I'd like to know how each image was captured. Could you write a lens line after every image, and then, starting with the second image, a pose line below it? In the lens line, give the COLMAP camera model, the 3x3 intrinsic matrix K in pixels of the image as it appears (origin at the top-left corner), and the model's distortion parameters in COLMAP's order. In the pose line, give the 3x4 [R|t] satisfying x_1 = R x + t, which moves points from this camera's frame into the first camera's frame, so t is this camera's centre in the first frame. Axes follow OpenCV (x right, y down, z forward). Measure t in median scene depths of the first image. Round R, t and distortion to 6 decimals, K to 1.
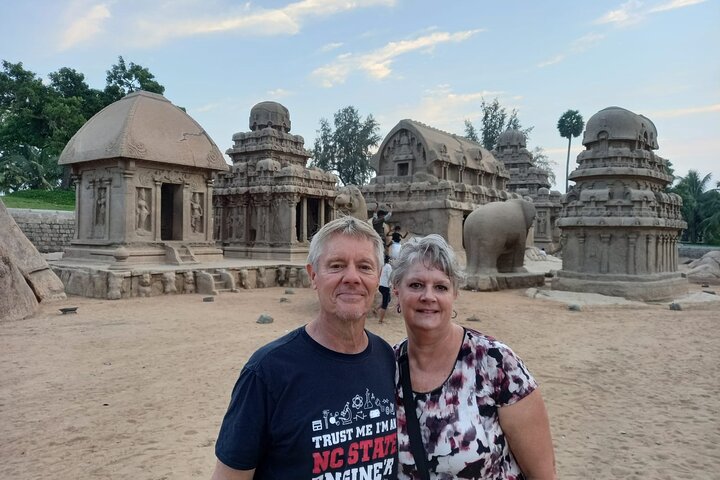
lens RADIAL K [[541.9, 0, 371.3], [0, 541.9, 240.2], [0, 0, 1]] dist [0.005799, 0.002476]
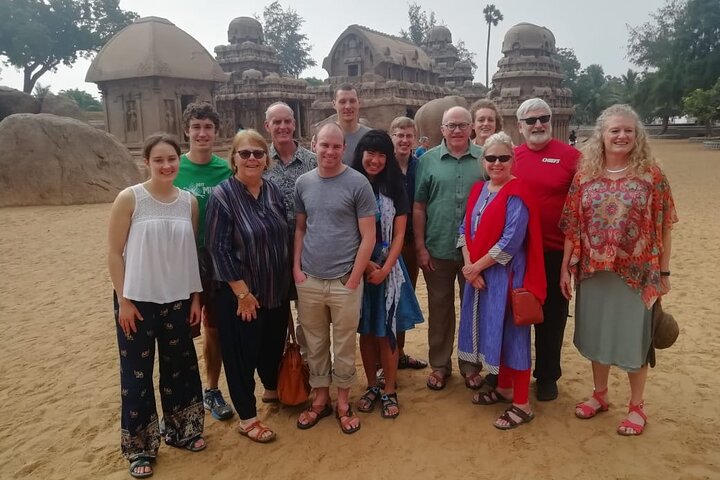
lens RADIAL K [[541.9, 0, 371.3], [0, 541.9, 240.2], [0, 0, 1]] dist [0.005799, 0.002476]
pose [[0.988866, -0.073450, 0.129421, -0.106672], [0.047174, 0.979571, 0.195490, -0.001060], [-0.141136, -0.187208, 0.972129, -0.266807]]
